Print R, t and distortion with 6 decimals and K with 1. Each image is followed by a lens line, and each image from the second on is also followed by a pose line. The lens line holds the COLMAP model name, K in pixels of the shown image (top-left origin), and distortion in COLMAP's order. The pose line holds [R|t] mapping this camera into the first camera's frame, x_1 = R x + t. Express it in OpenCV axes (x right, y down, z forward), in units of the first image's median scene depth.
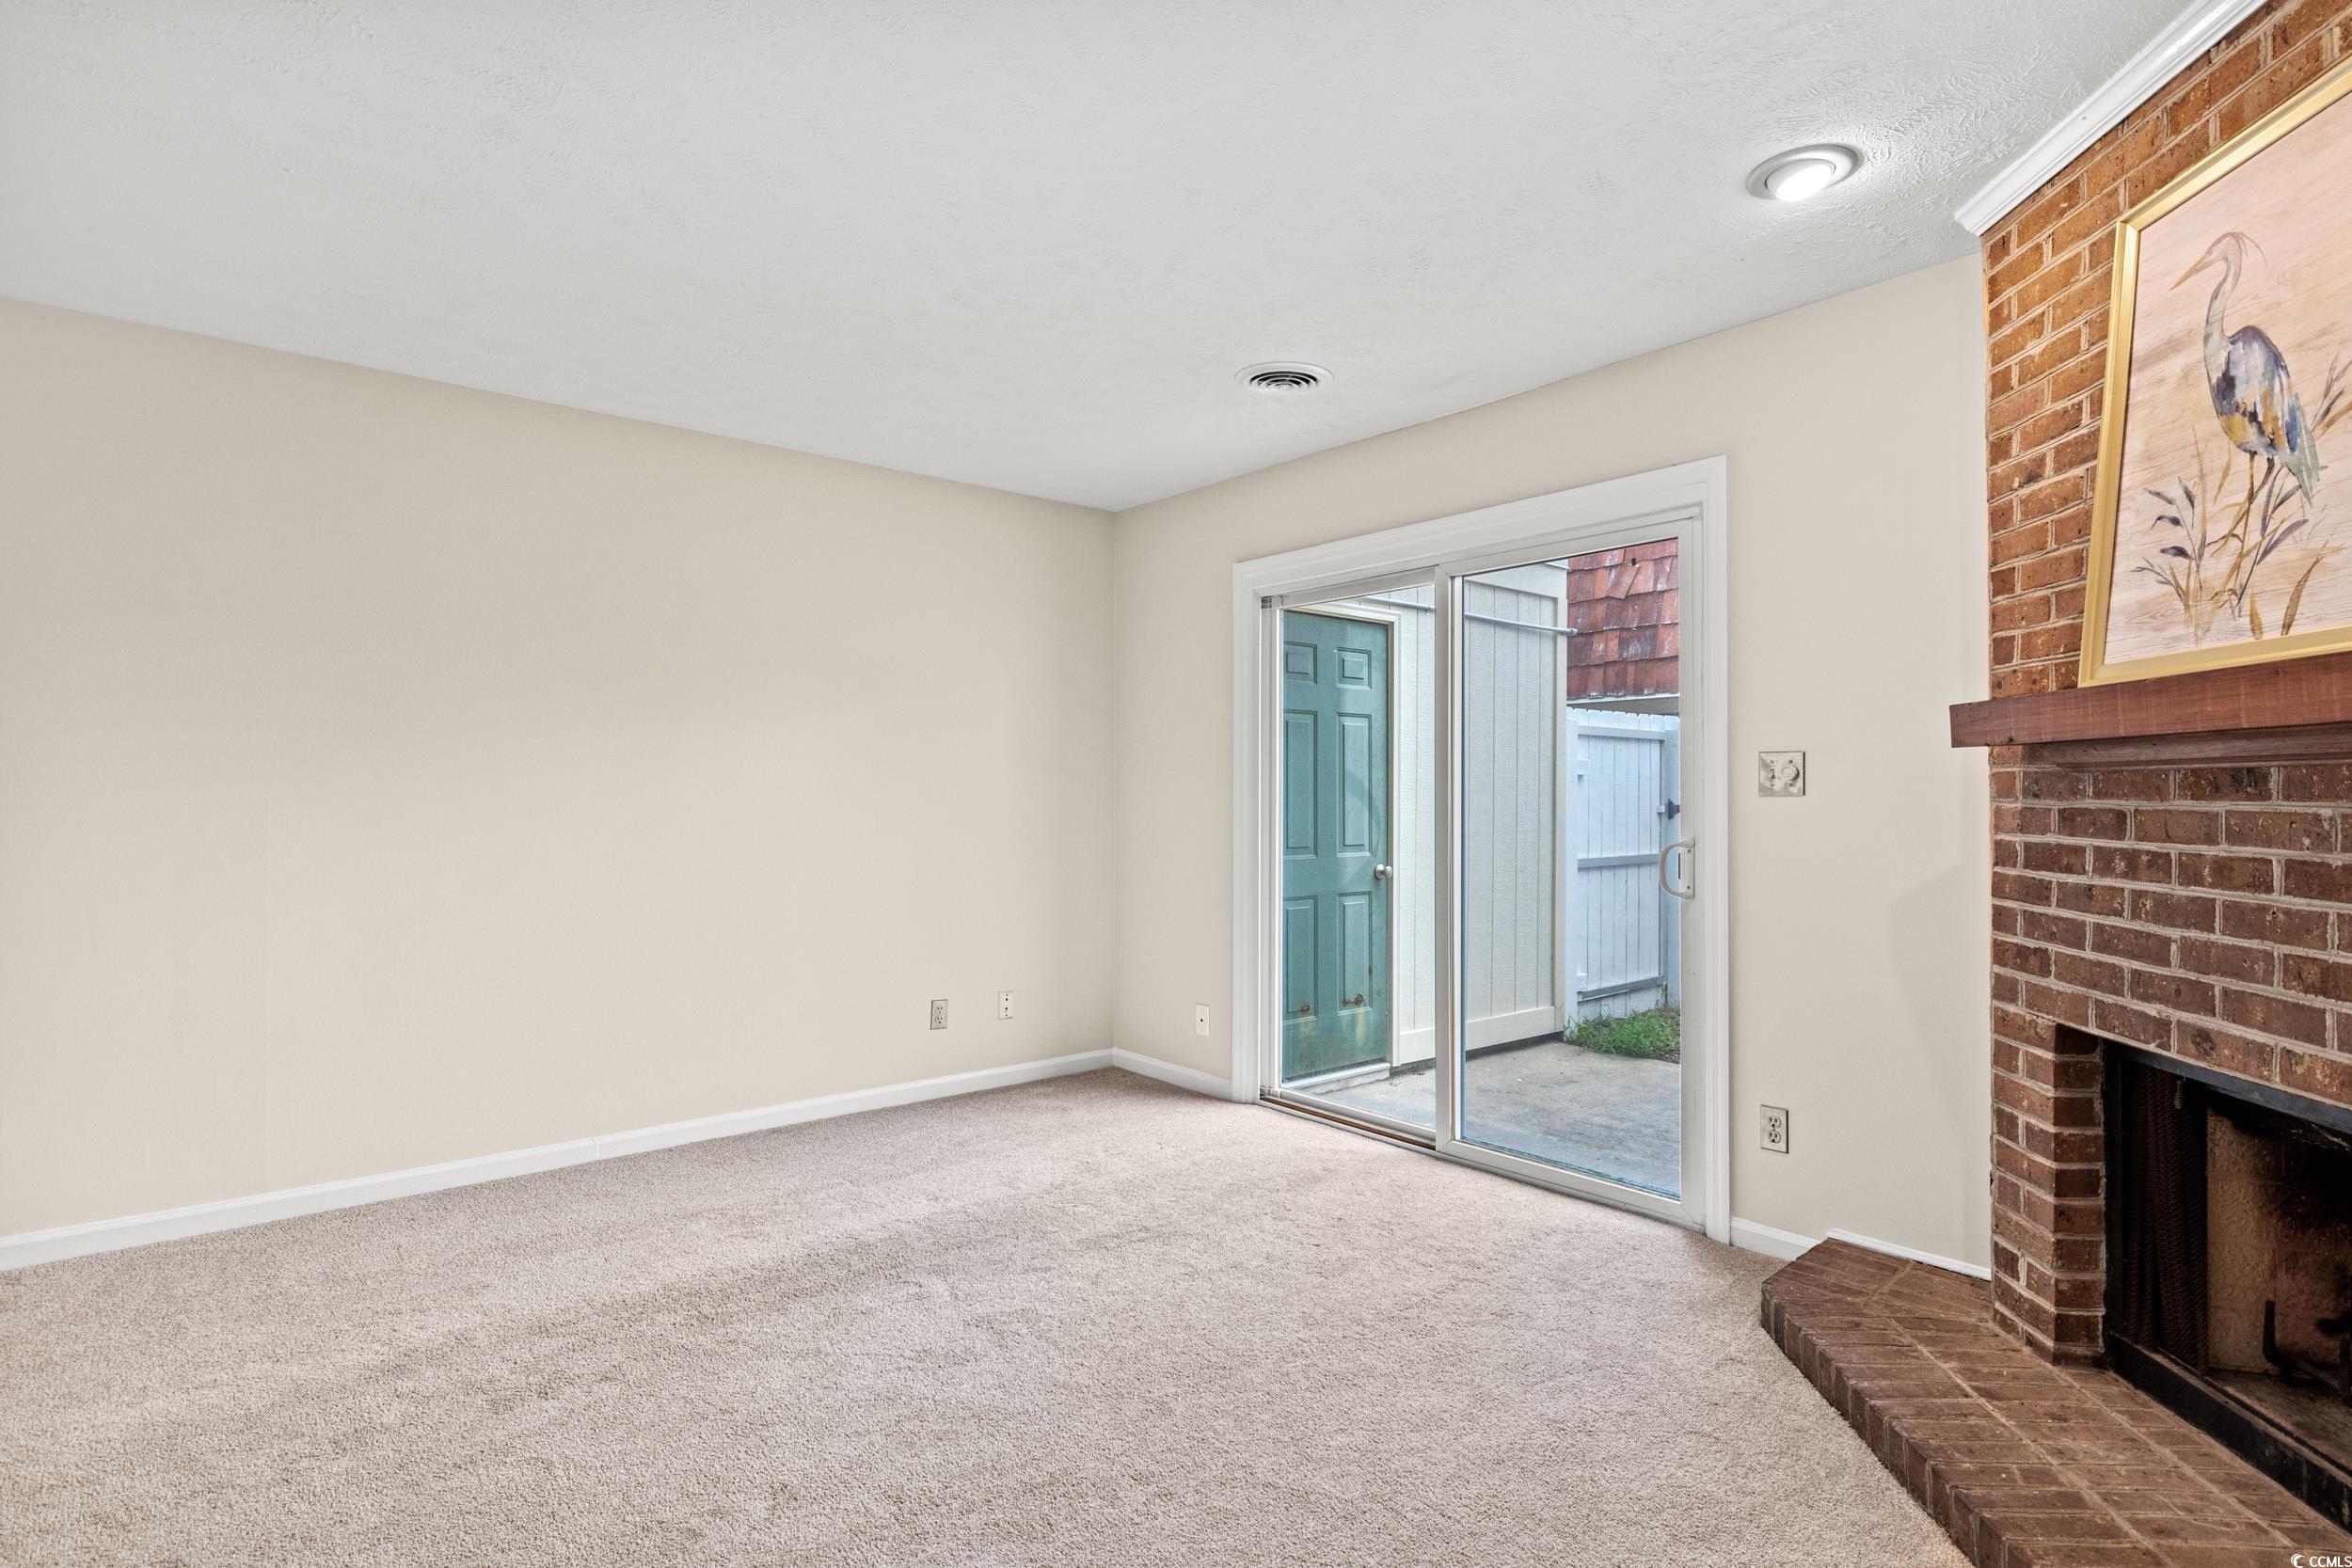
lens RADIAL K [[1176.3, 0, 1187.1], [0, 1176.3, 782.6], [0, 0, 1]] dist [-0.011206, 0.000806]
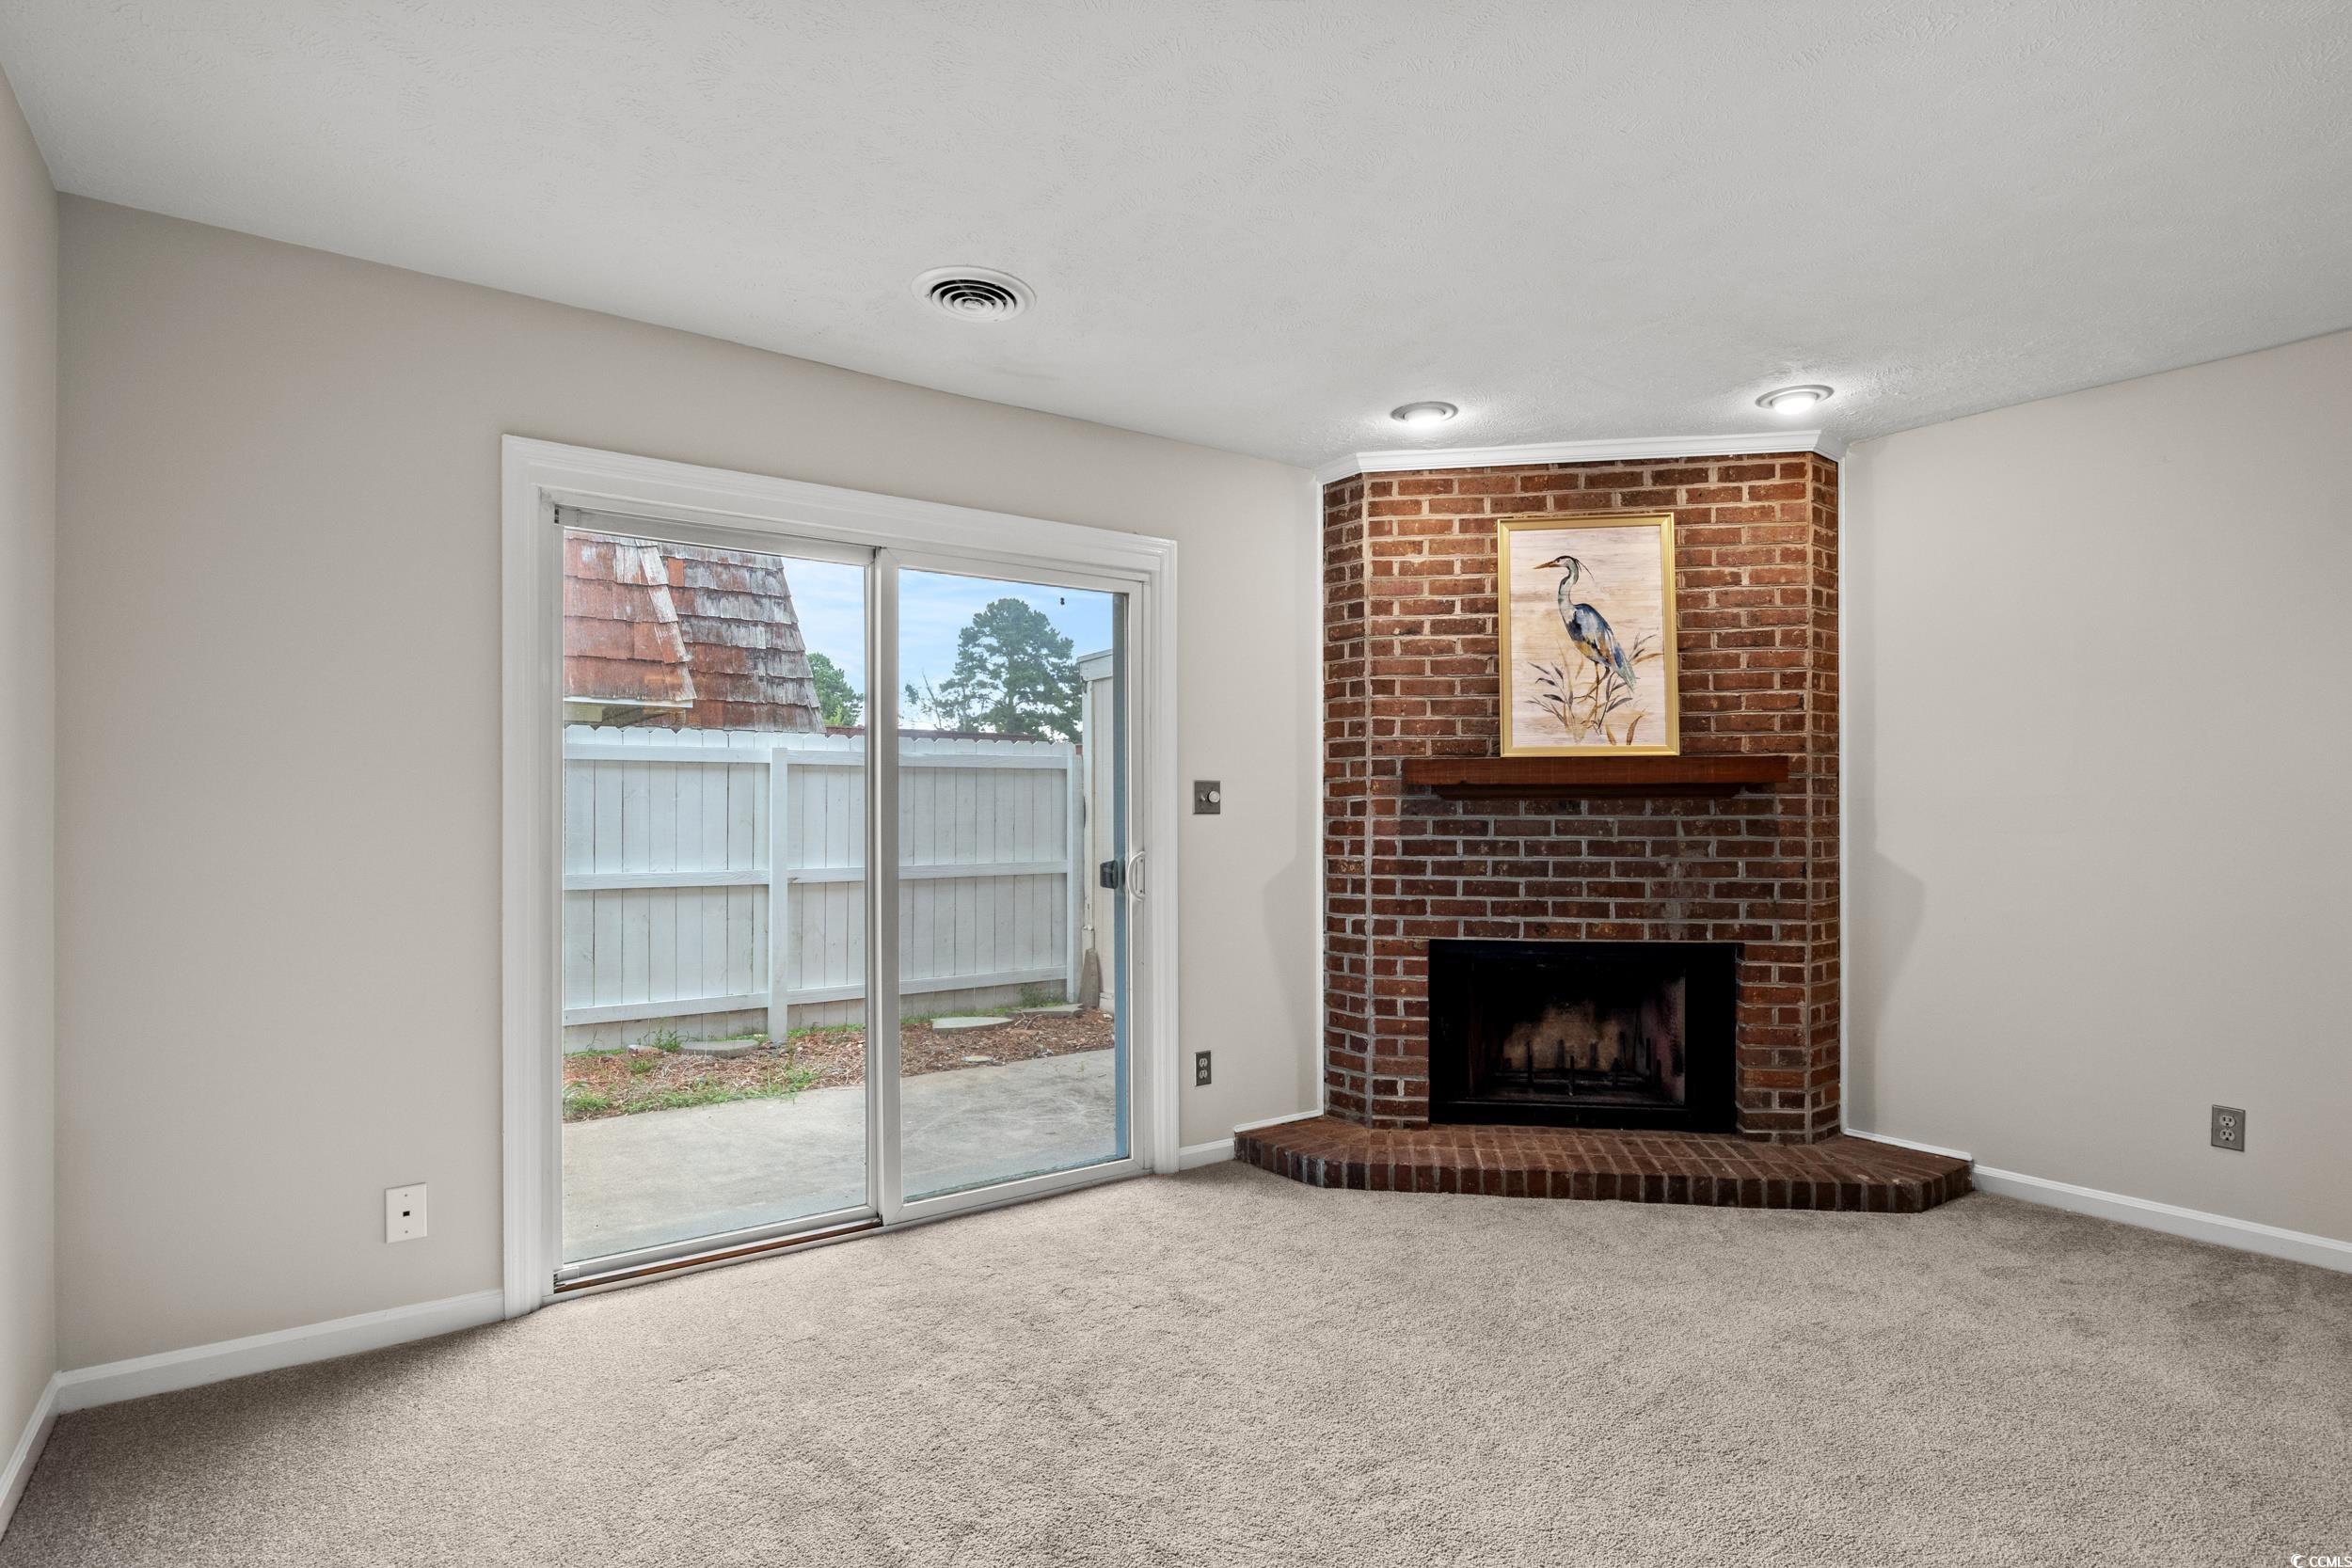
lens RADIAL K [[1176.3, 0, 1218.2], [0, 1176.3, 812.2], [0, 0, 1]] dist [-0.011206, 0.000806]
pose [[0.072201, 0.000680, 0.997390, -1.057499], [-0.007579, 0.999971, -0.000133, 0.011853], [-0.997361, -0.007550, 0.072204, 1.162568]]
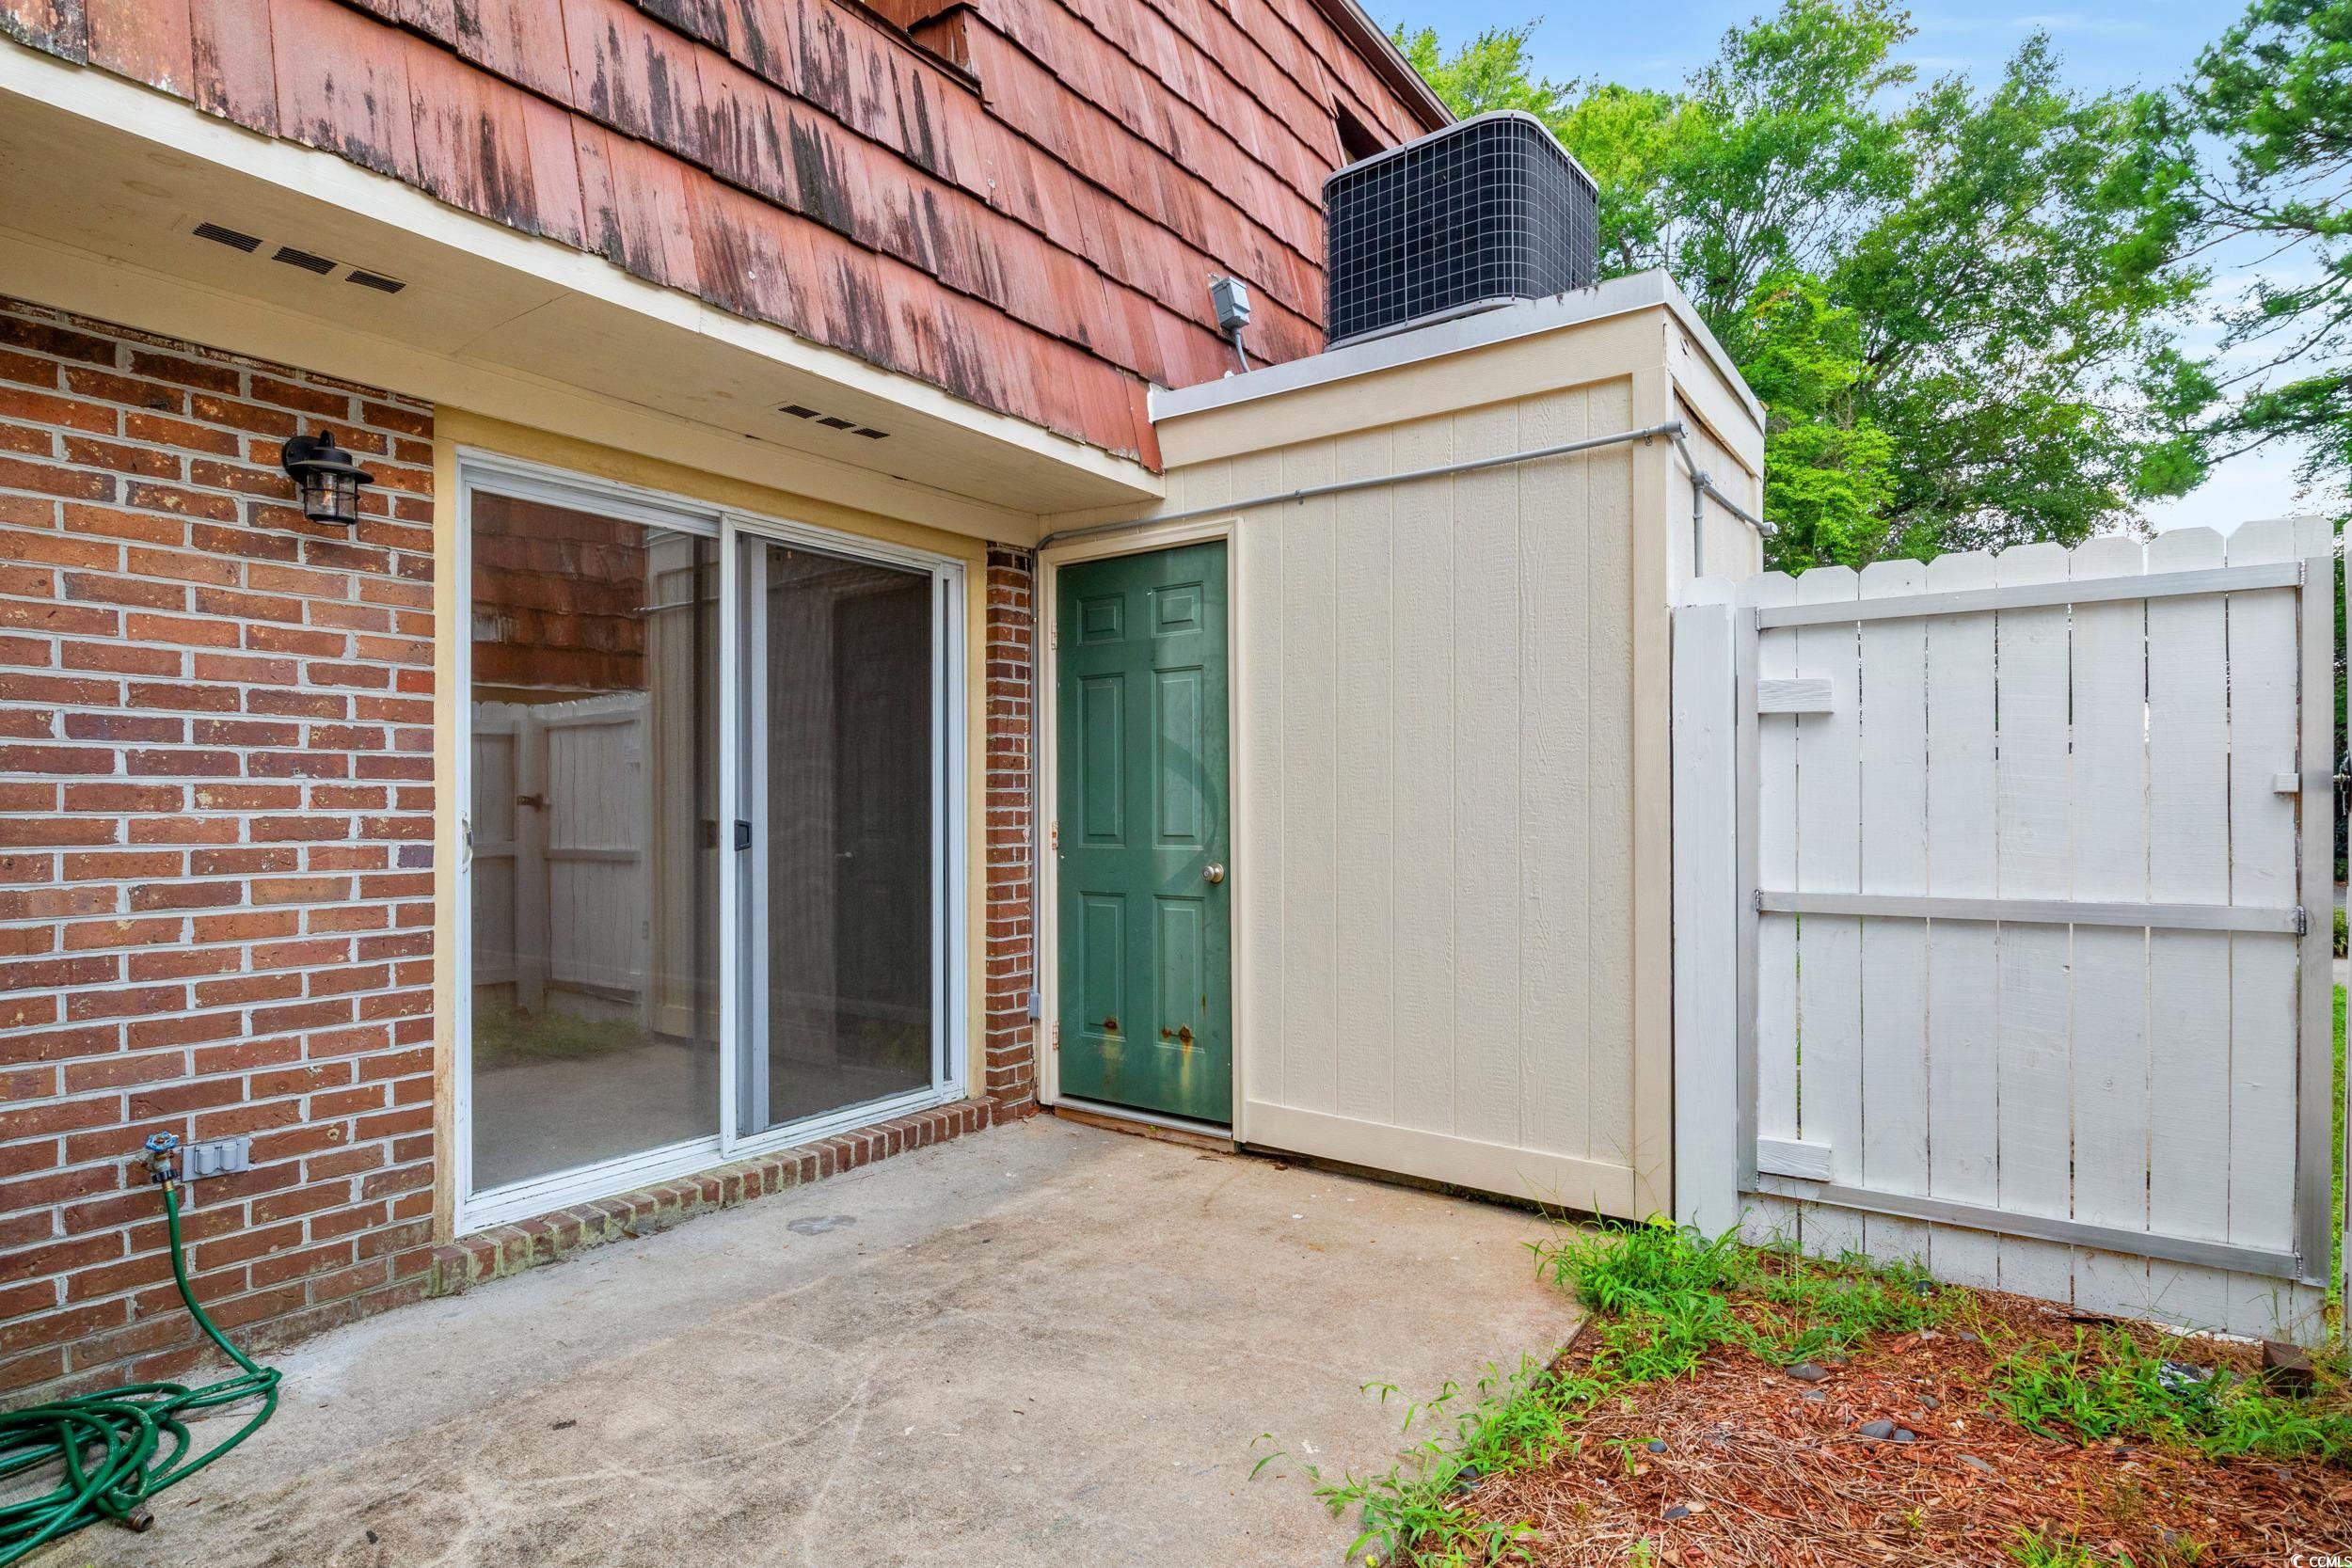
lens RADIAL K [[1176.3, 0, 1174.2], [0, 1176.3, 797.6], [0, 0, 1]] dist [-0.011206, 0.000806]
pose [[0.233864, -0.014508, -0.972161, 2.084120], [0.011307, 0.999862, -0.012201, 0.086258], [0.972203, -0.008139, 0.233996, 1.877981]]
